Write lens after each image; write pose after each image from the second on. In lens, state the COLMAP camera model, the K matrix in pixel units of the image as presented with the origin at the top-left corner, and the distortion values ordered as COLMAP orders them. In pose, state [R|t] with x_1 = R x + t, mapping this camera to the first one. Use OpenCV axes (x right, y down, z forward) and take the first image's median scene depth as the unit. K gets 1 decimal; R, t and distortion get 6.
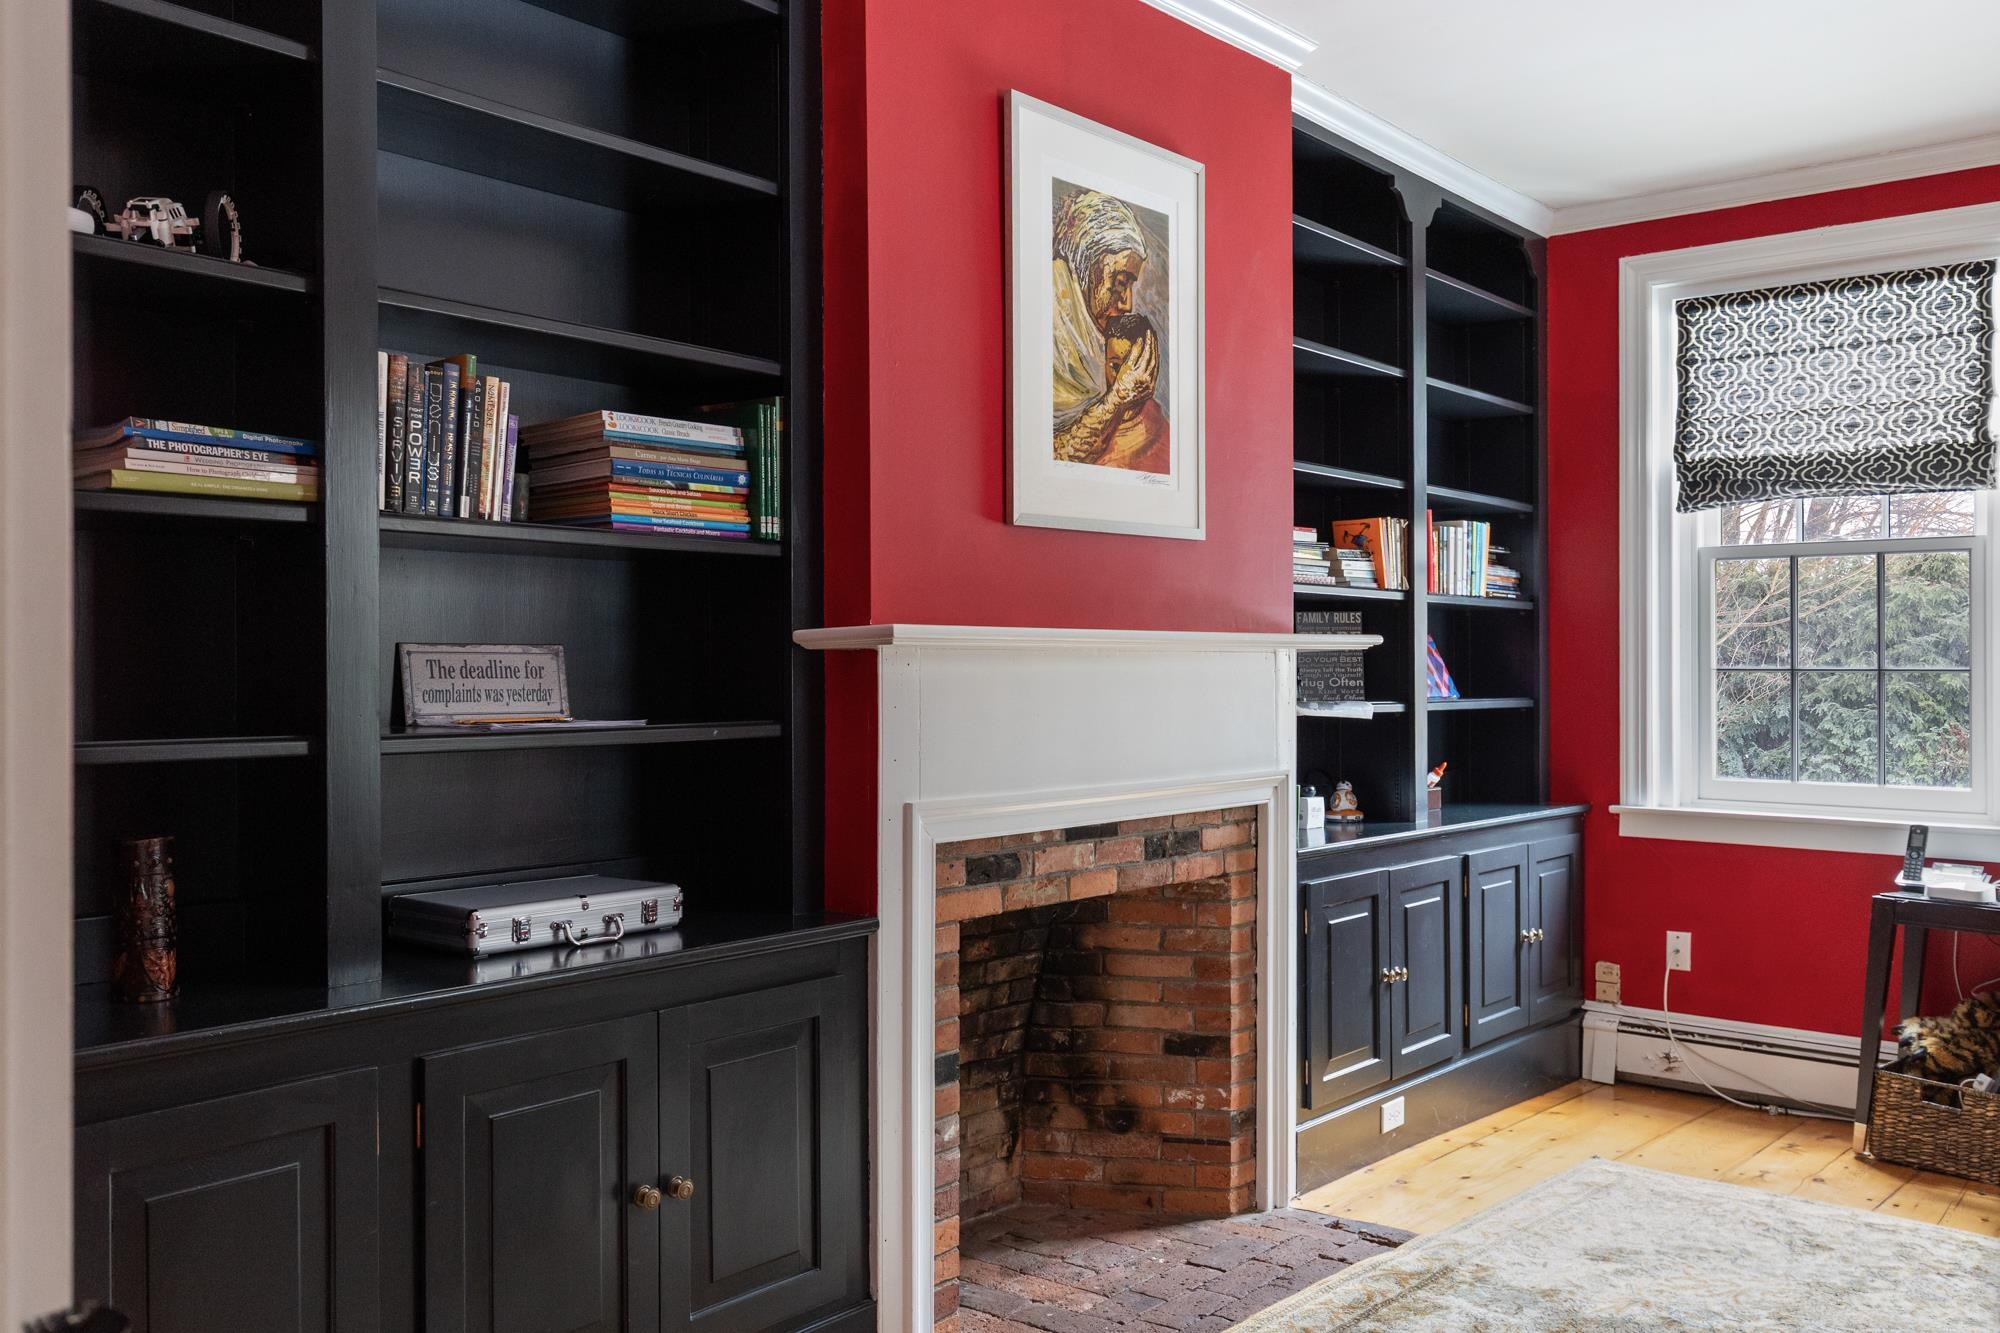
lens RADIAL K [[1716.4, 0, 1000.0], [0, 1716.4, 666.5], [0, 0, 1]] dist [0.005889, -0.003580]
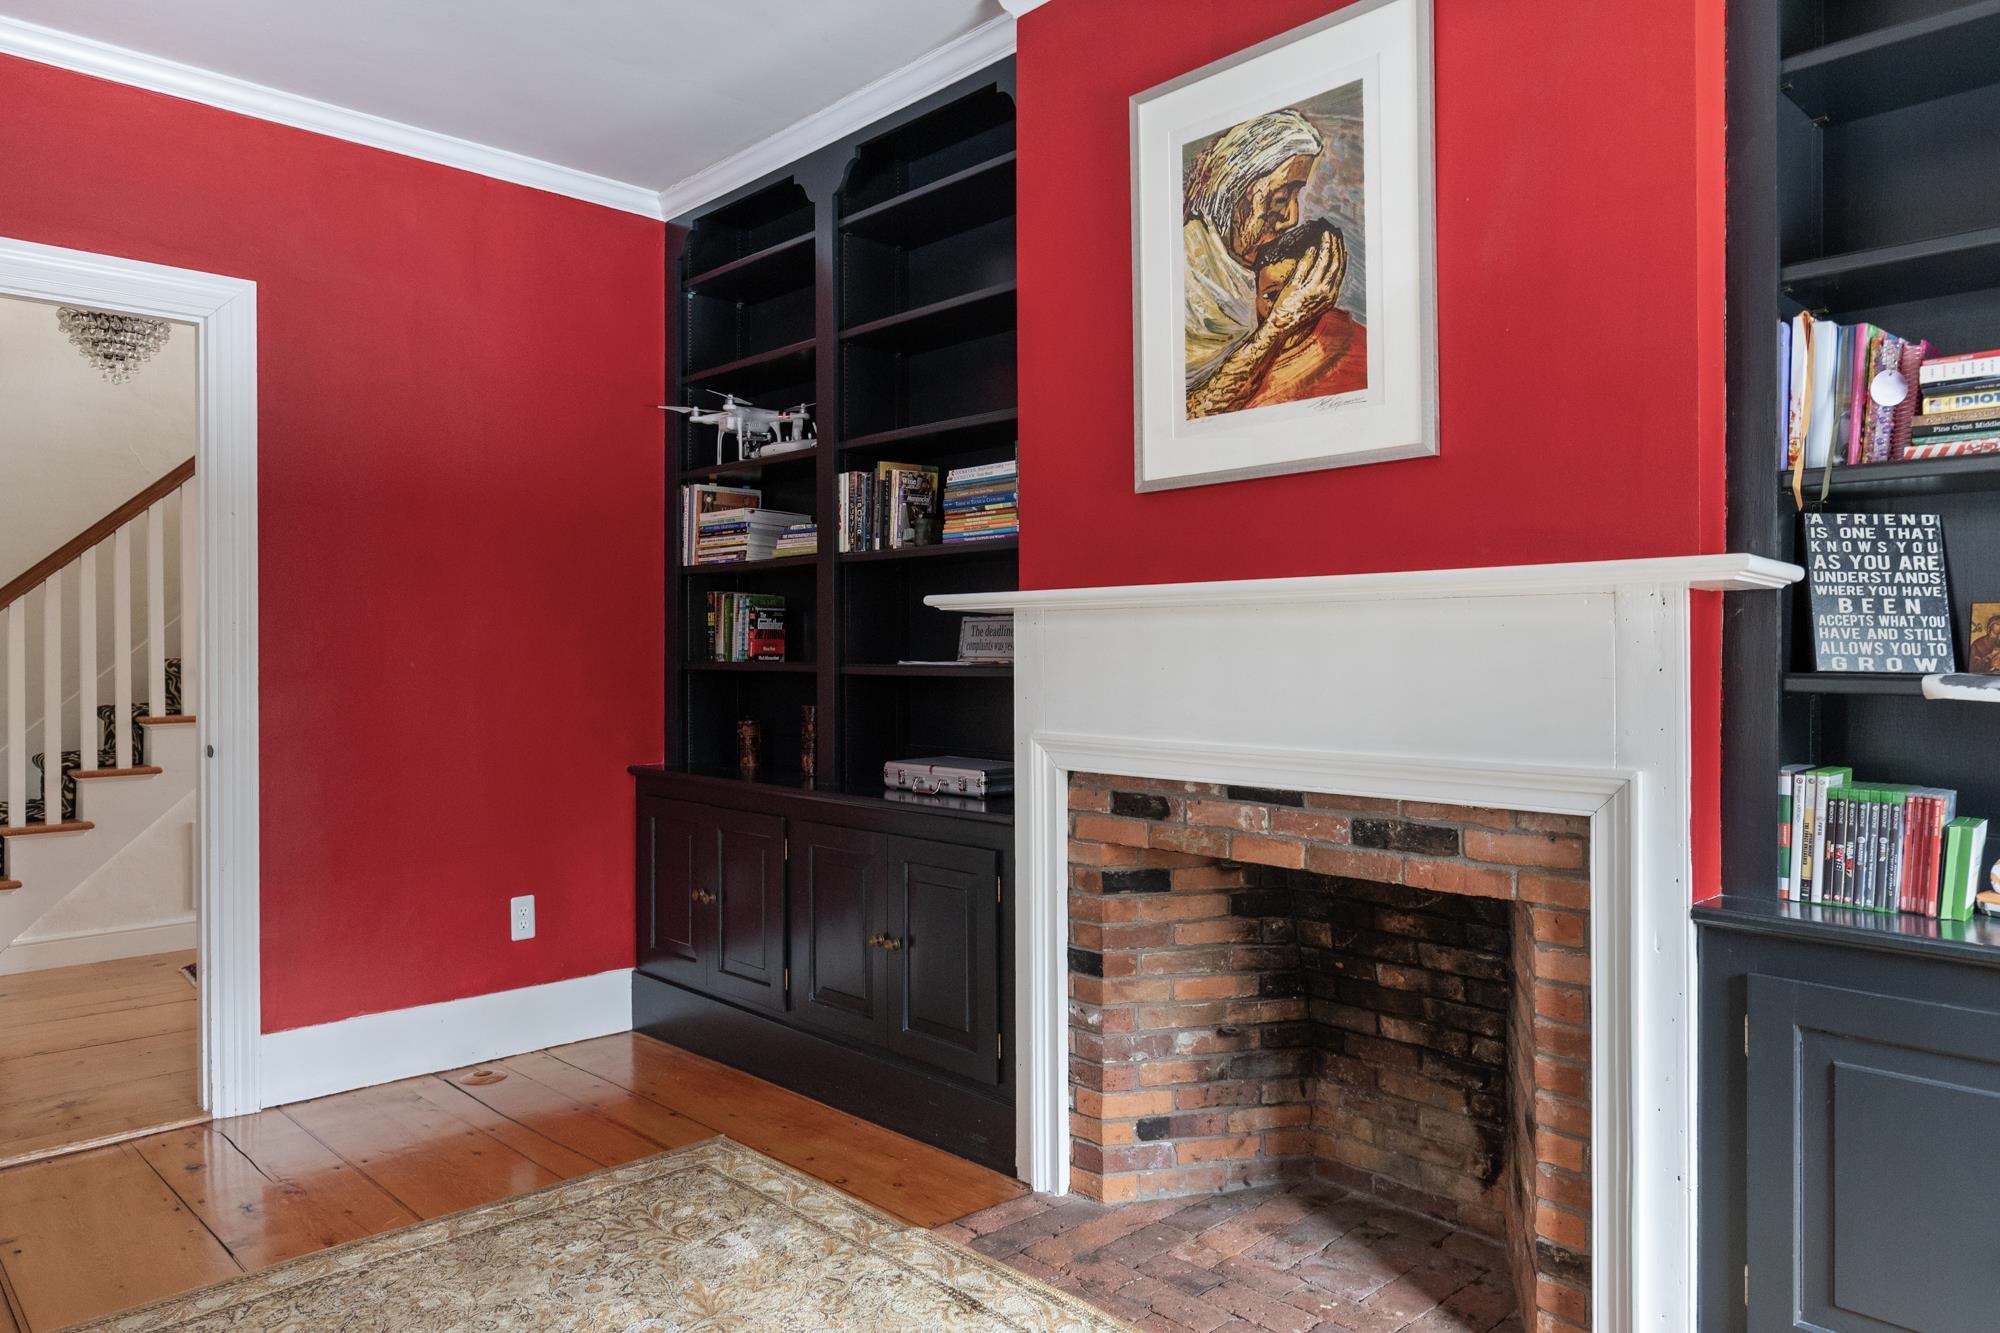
lens RADIAL K [[1329.4, 0, 998.1], [0, 1329.4, 653.6], [0, 0, 1]] dist [0.007320, 0.000969]
pose [[-0.121892, 0.005915, -0.992526, 0.801757], [0.002799, 0.999980, 0.005616, 0.013487], [0.992539, -0.002093, -0.121906, 0.946926]]
